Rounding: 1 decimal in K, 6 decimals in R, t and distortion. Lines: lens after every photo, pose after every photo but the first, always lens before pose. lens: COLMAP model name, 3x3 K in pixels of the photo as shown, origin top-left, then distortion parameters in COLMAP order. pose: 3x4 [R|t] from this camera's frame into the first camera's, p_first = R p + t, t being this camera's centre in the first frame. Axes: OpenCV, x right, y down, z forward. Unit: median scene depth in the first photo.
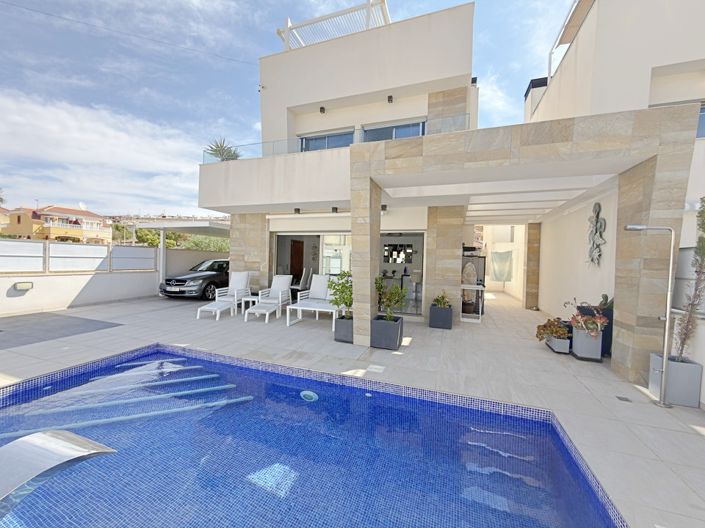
lens RADIAL K [[283.1, 0, 352.5], [0, 283.1, 263.3], [0, 0, 1]] dist [0.000607, -0.000120]
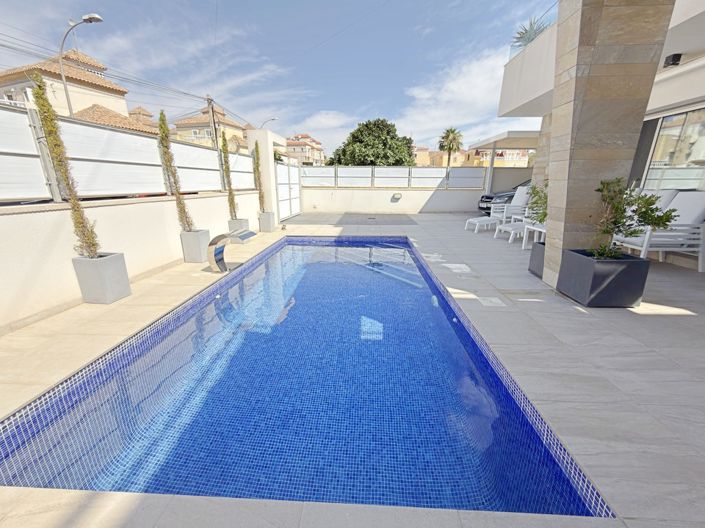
lens RADIAL K [[283.1, 0, 351.7], [0, 283.1, 263.8], [0, 0, 1]] dist [0.000607, -0.000120]
pose [[0.280083, 0.237429, -0.930151, 0.339428], [-0.003425, 0.969173, 0.246358, 0.050292], [0.959970, -0.065815, 0.272262, 0.239836]]
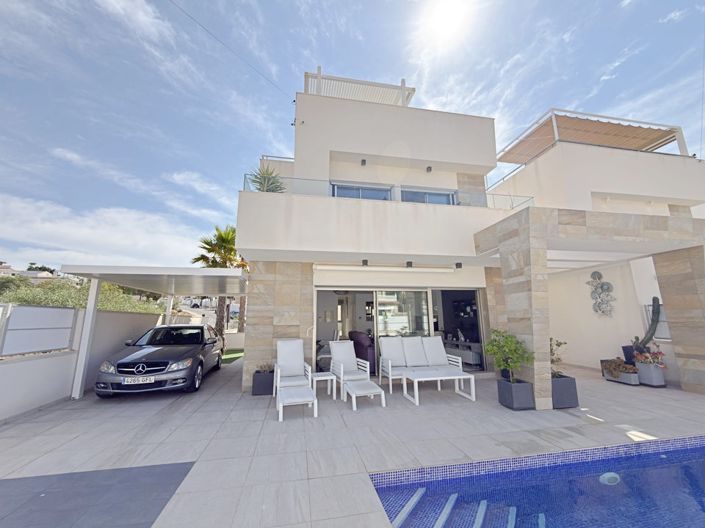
lens RADIAL K [[283.1, 0, 352.7], [0, 283.1, 264.3], [0, 0, 1]] dist [0.000607, -0.000120]
pose [[0.860629, 0.063153, 0.505301, -0.666109], [0.038423, 0.981398, -0.188098, -0.018972], [-0.507780, 0.181298, 0.842194, 0.291675]]
